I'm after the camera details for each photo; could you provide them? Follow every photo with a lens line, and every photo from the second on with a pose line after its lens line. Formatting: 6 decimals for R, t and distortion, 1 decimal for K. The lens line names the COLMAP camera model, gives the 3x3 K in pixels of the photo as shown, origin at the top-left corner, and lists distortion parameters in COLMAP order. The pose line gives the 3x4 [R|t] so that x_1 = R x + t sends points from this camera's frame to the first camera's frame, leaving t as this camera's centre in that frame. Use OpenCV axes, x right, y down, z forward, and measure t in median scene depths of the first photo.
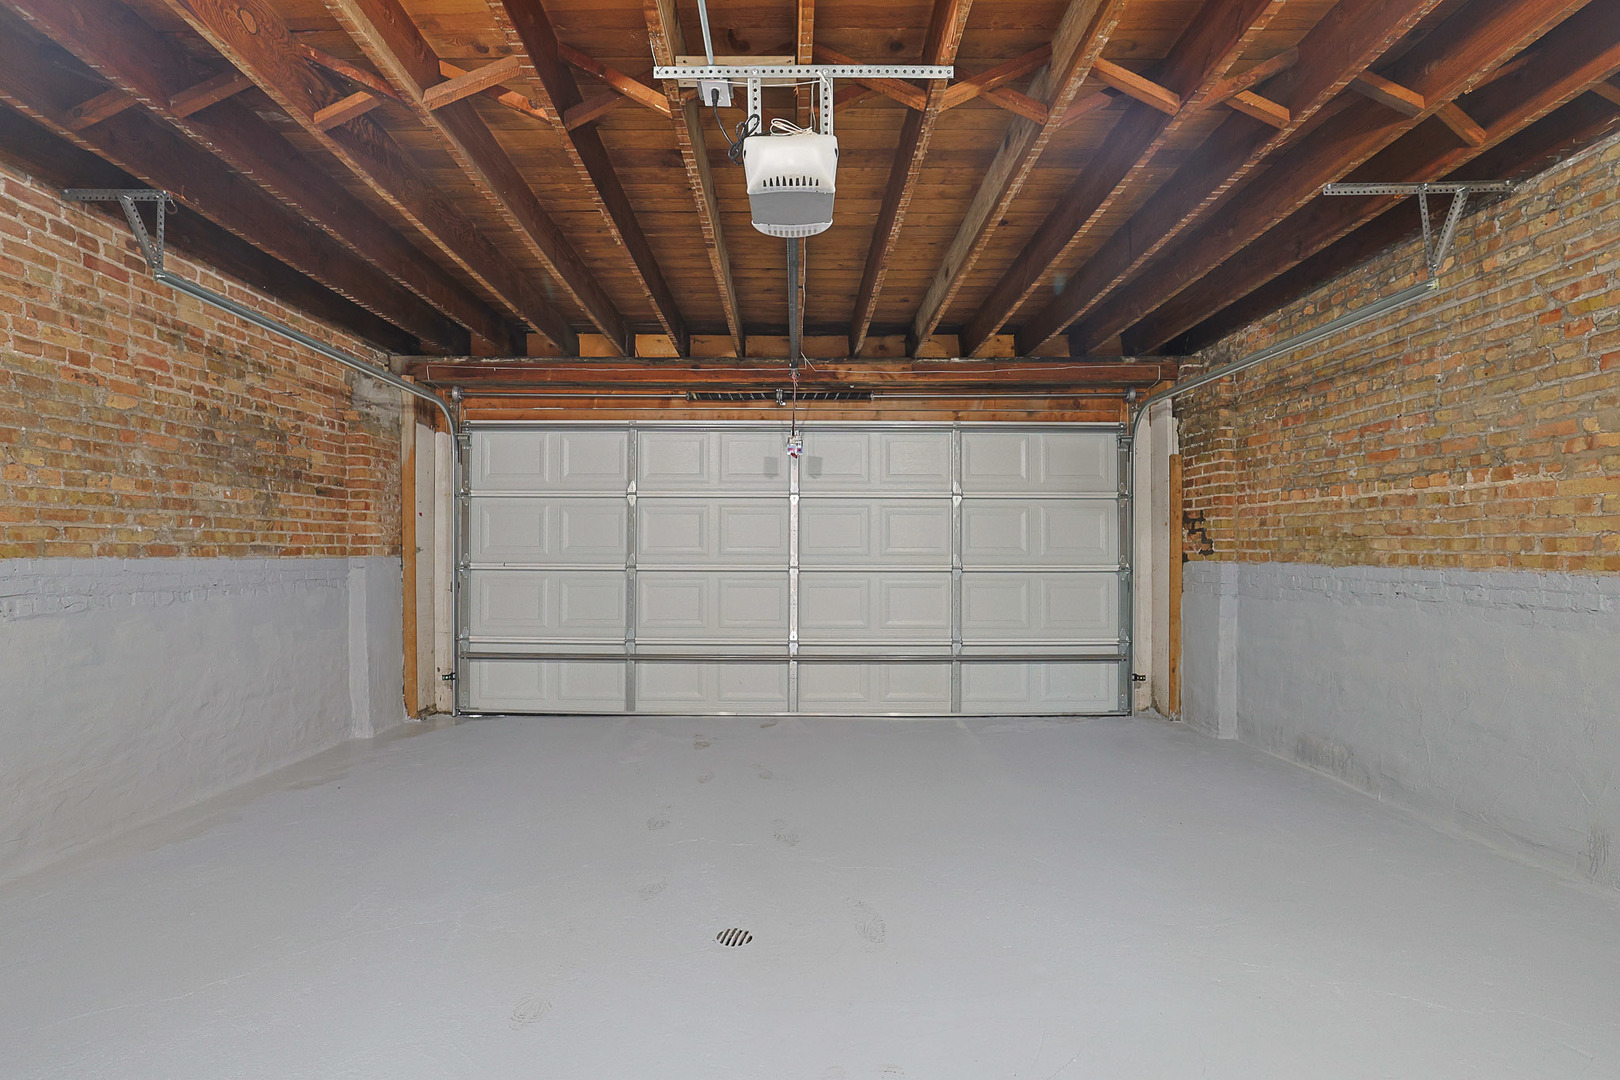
lens RADIAL K [[735.3, 0, 802.6], [0, 735.3, 538.4], [0, 0, 1]] dist [-0.049547, 0.017812]
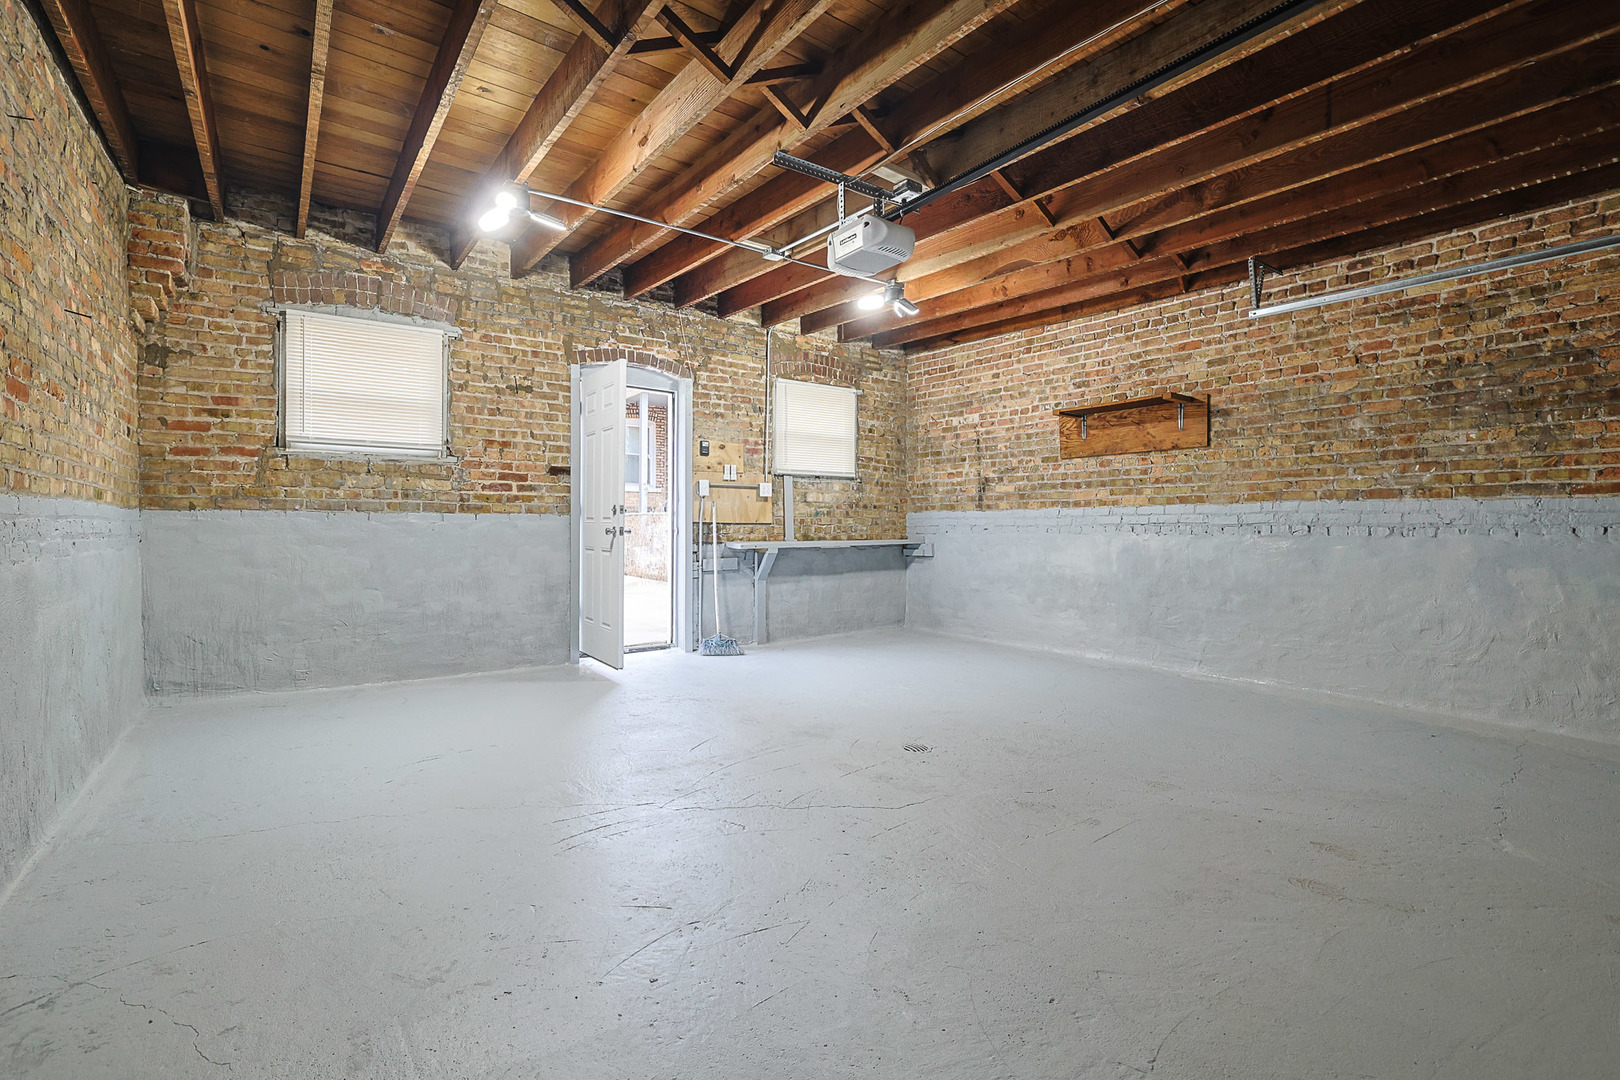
lens RADIAL K [[735.3, 0, 802.6], [0, 735.3, 538.4], [0, 0, 1]] dist [-0.049547, 0.017812]
pose [[-0.819566, 0.002862, -0.572977, 0.627685], [0.003322, 0.999994, 0.000244, 0.088503], [0.572975, -0.001704, -0.819571, 1.401909]]
